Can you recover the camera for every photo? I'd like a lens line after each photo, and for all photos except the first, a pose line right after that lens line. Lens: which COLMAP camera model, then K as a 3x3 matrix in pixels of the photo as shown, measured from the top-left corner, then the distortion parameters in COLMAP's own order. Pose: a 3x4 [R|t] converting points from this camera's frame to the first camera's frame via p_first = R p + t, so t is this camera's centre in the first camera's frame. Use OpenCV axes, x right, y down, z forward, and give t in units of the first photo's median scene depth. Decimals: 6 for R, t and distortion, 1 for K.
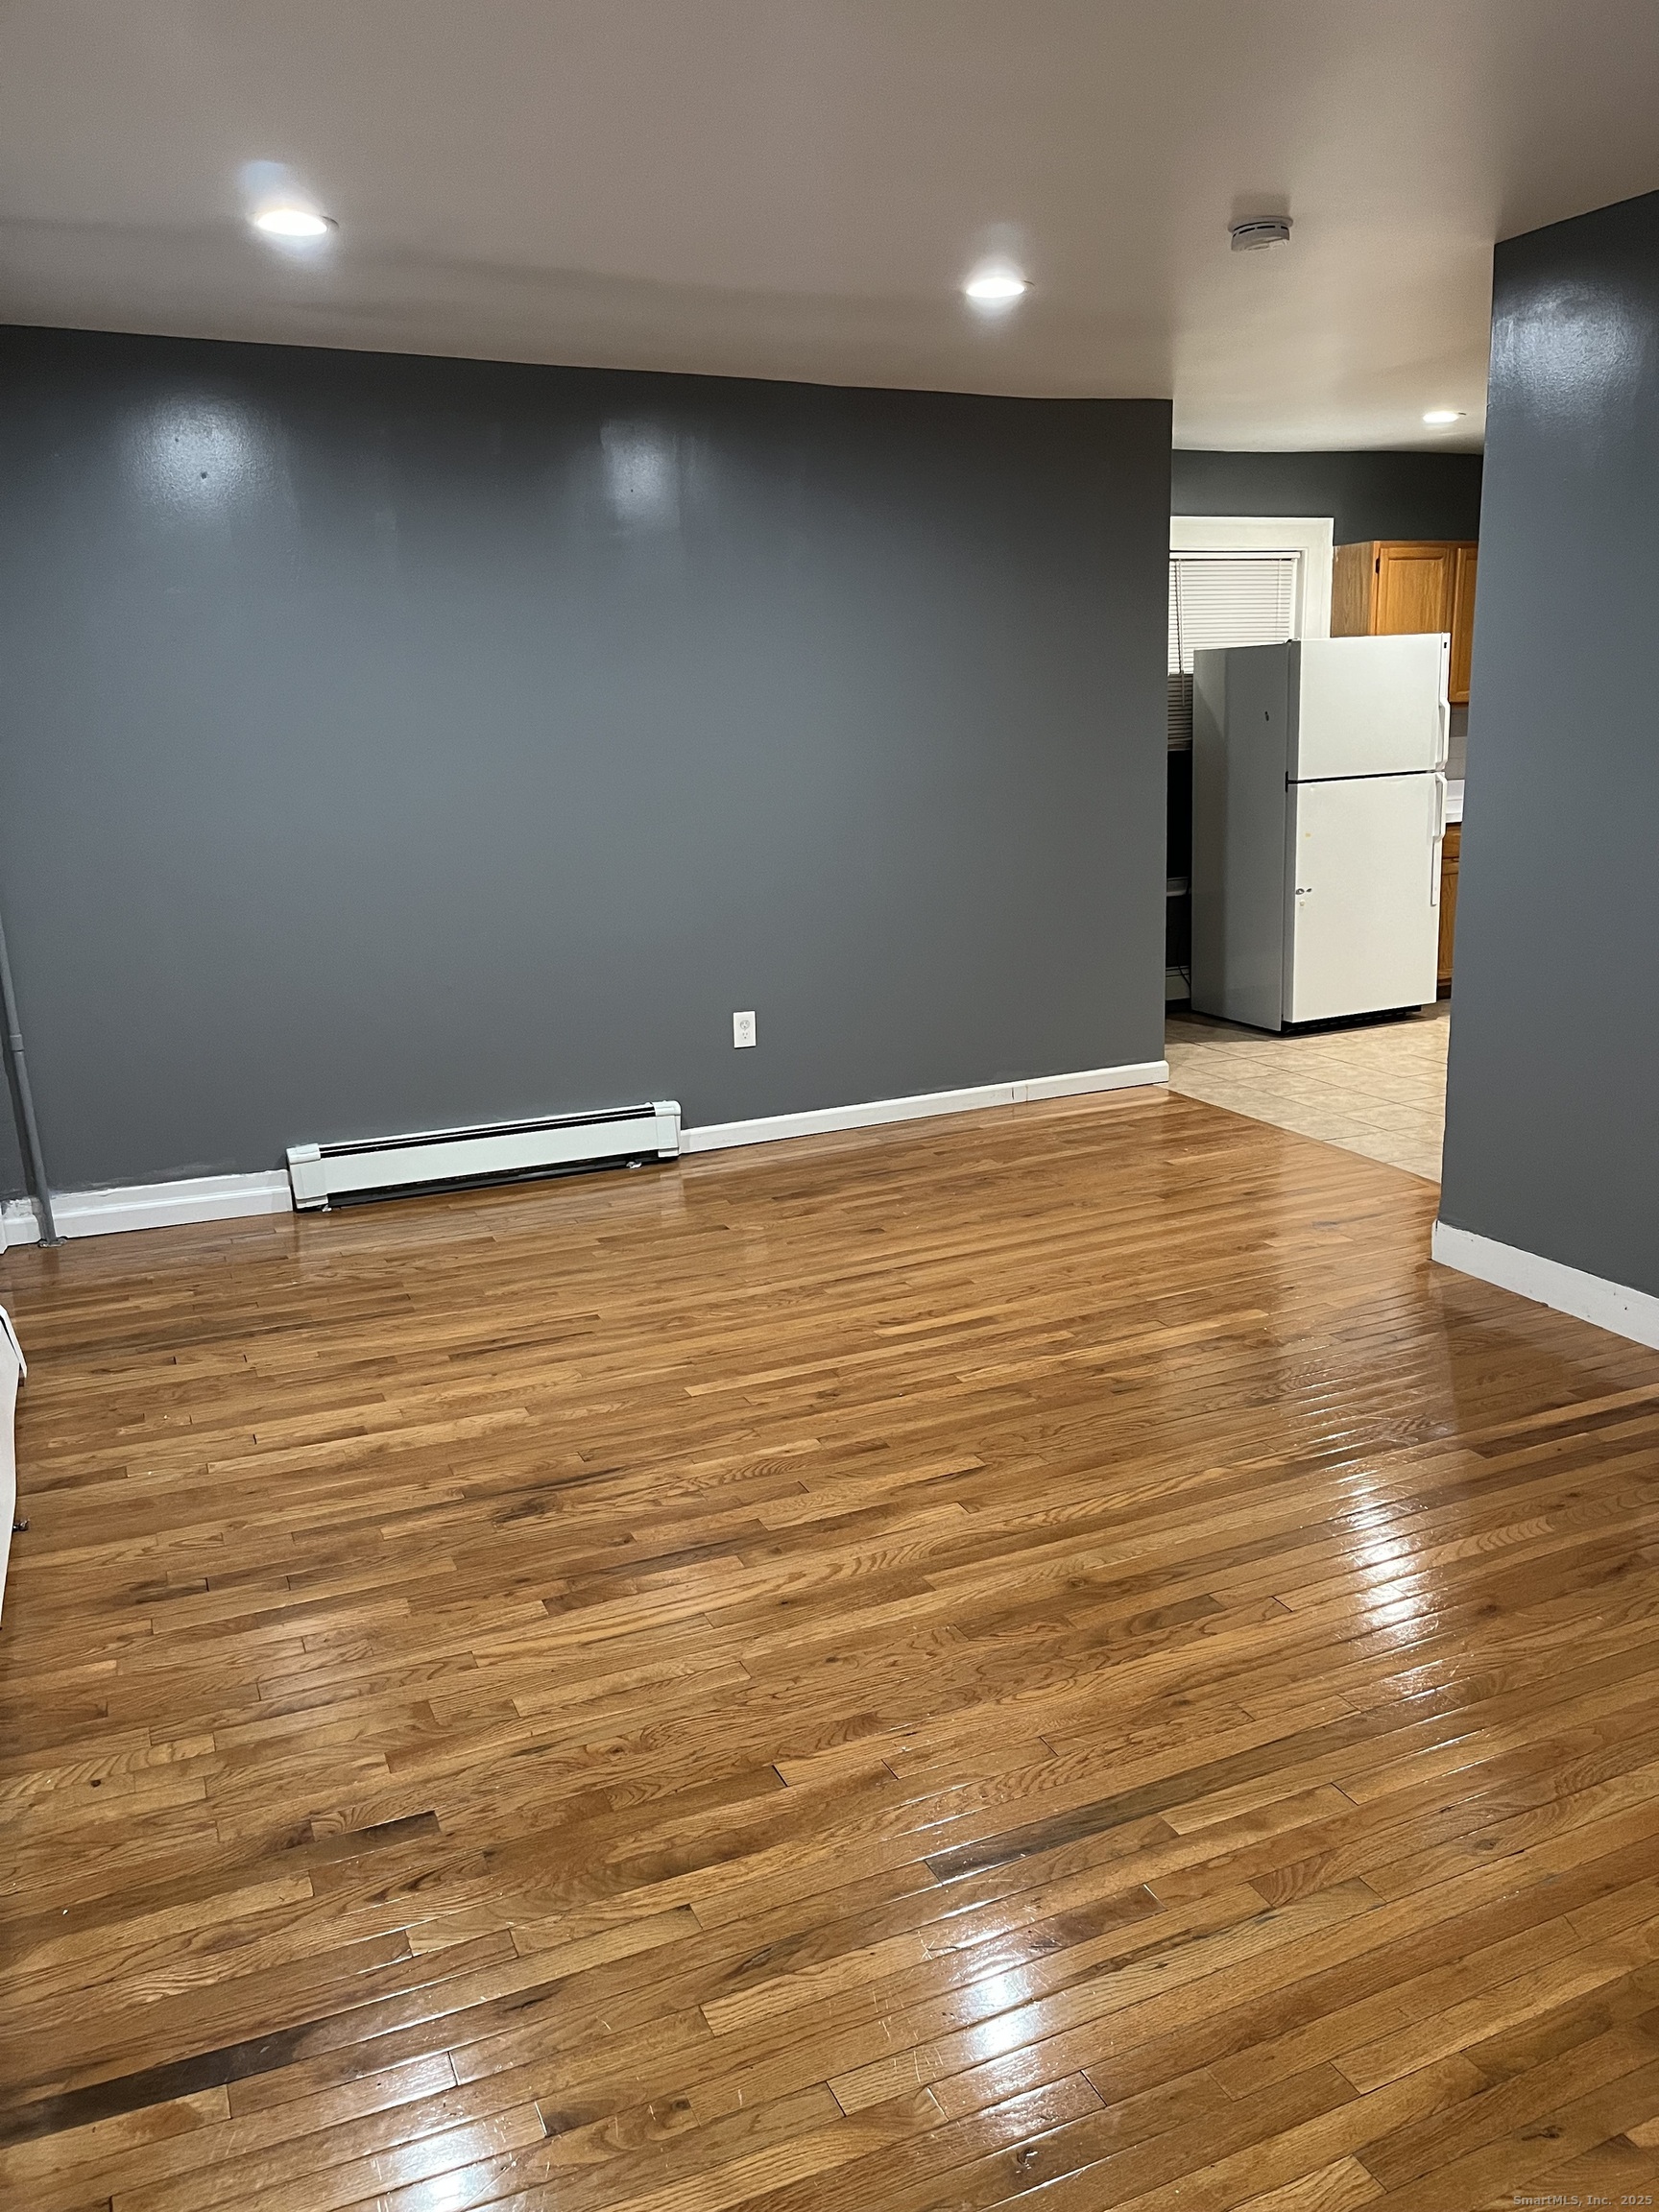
lens RADIAL K [[1664.0, 0, 841.2], [0, 1664.0, 1108.2], [0, 0, 1]] dist [0.049205, -0.055859]
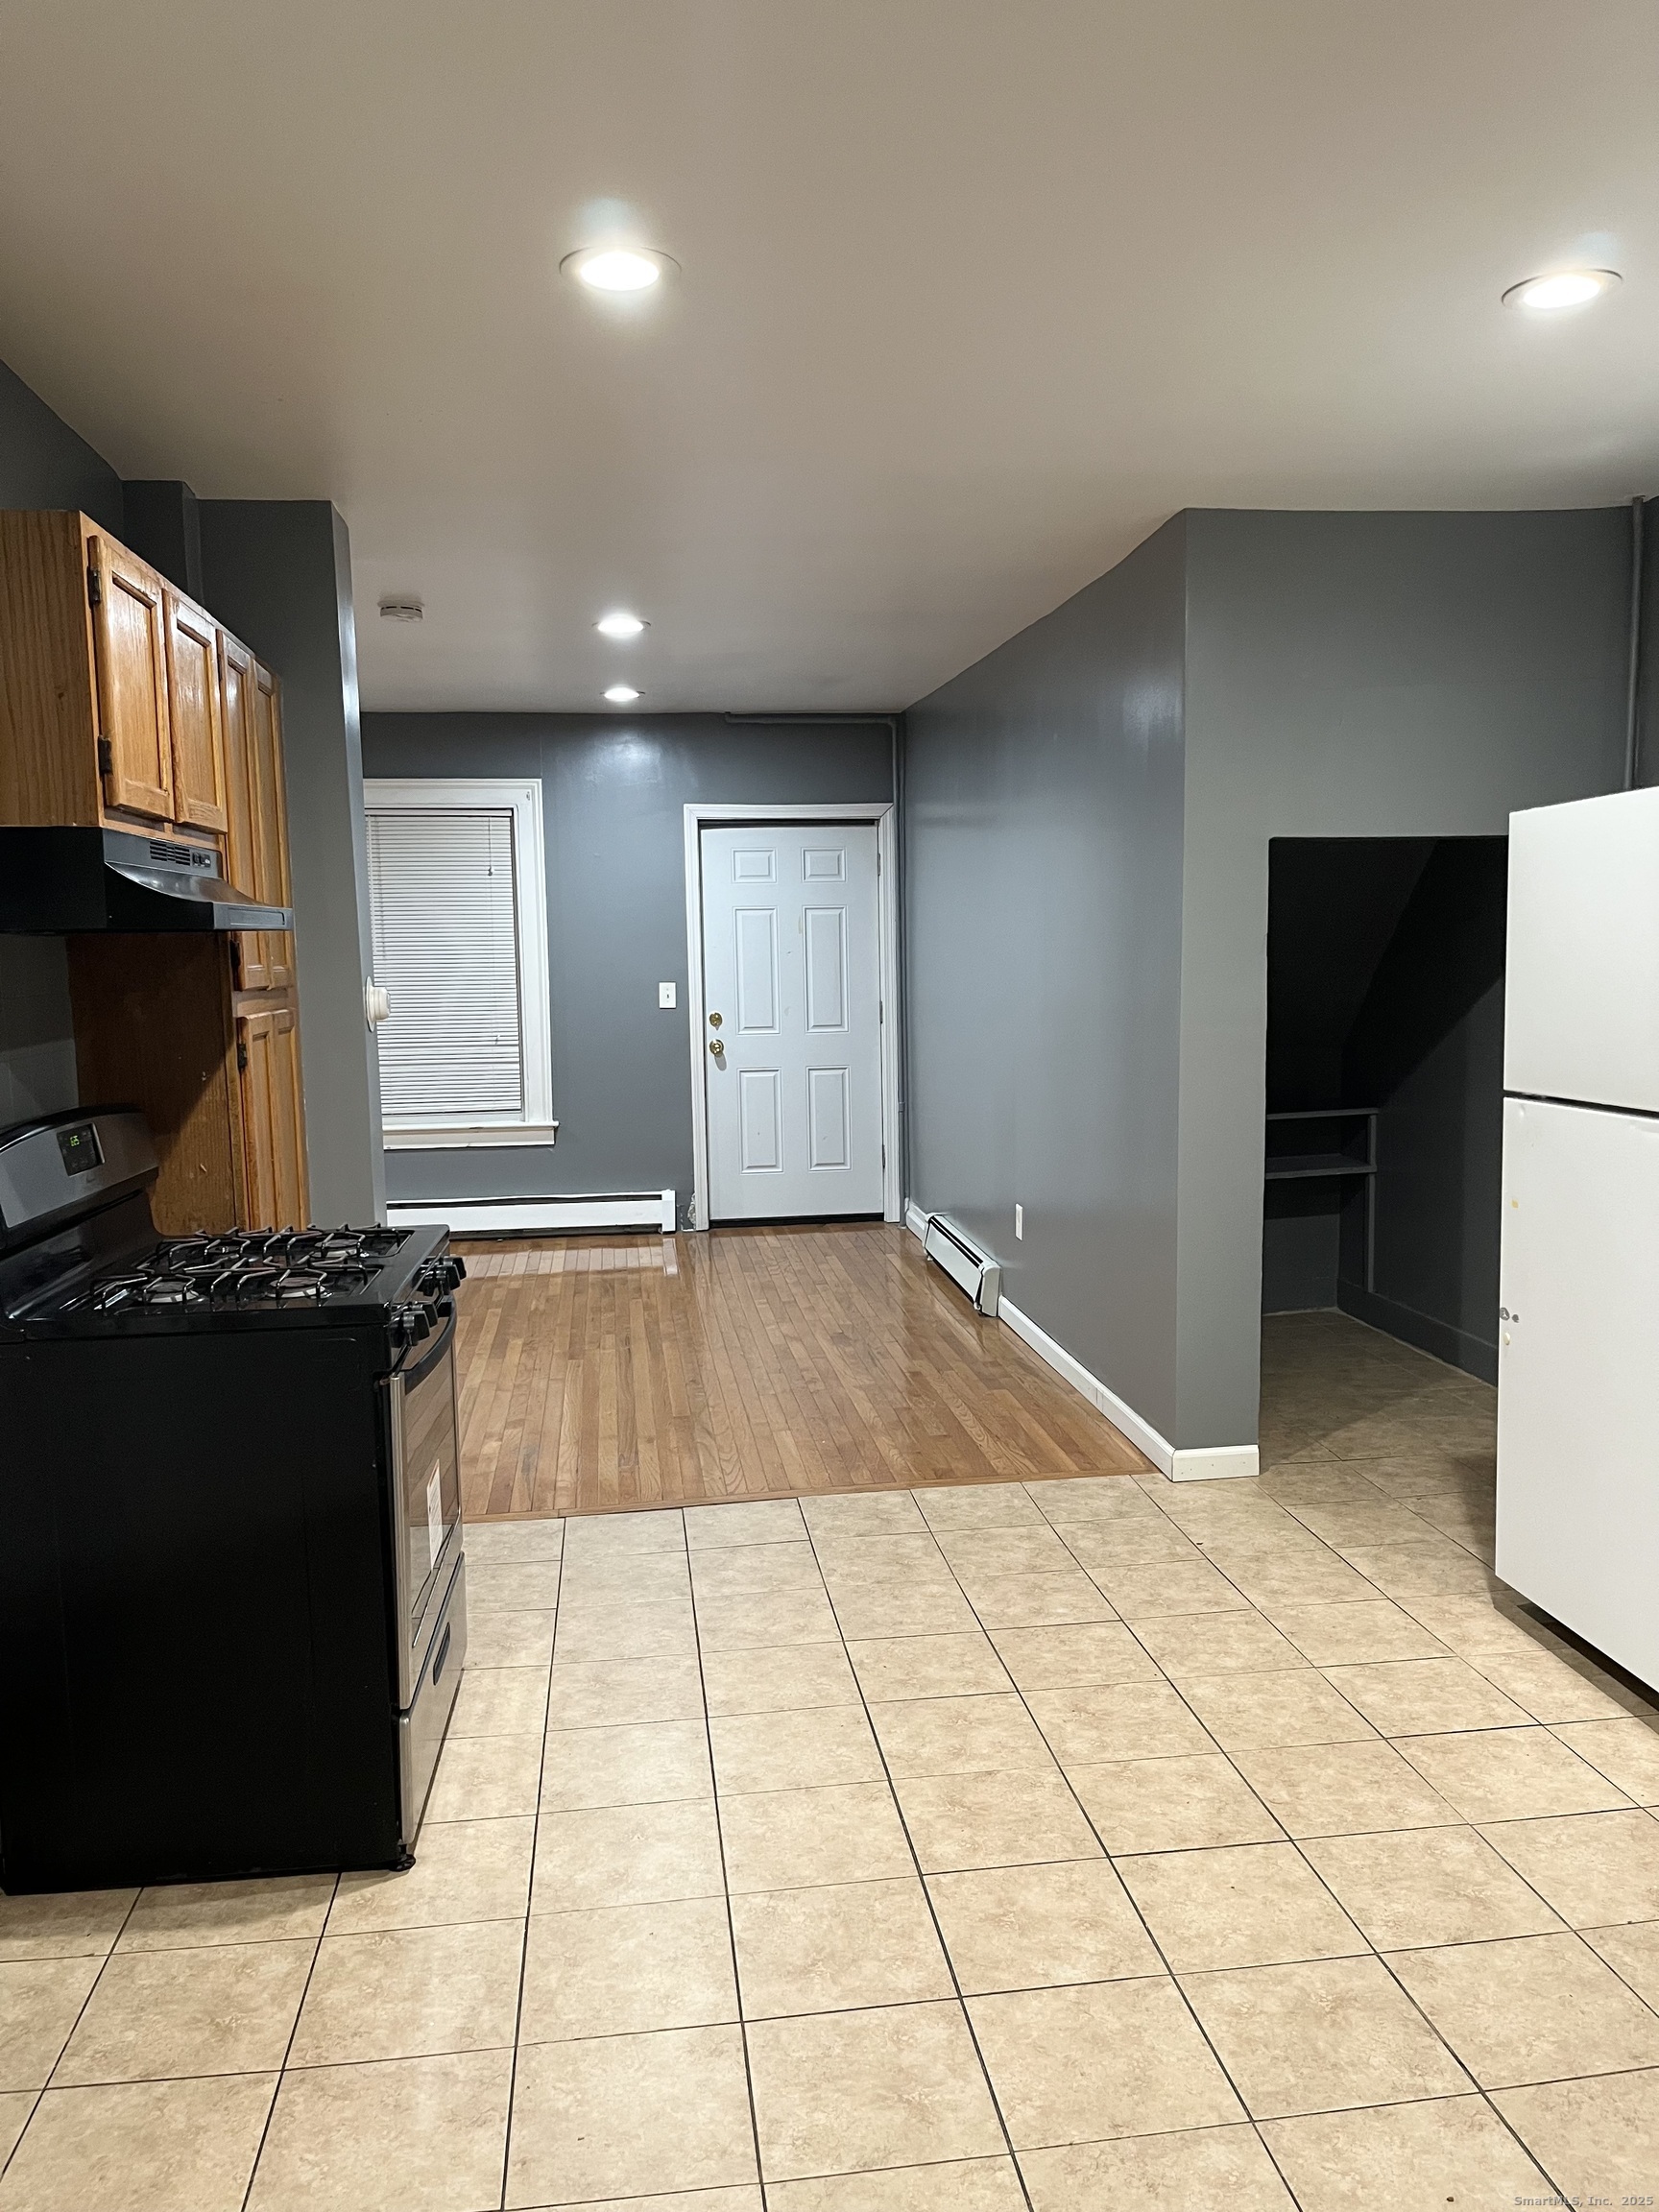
lens RADIAL K [[1664.0, 0, 832.8], [0, 1664.0, 1106.4], [0, 0, 1]] dist [0.049205, -0.055859]
pose [[-0.279759, 0.135643, -0.950440, 1.266191], [-0.199709, 0.960092, 0.195804, -0.393945], [0.939069, 0.244589, -0.241505, 1.481860]]
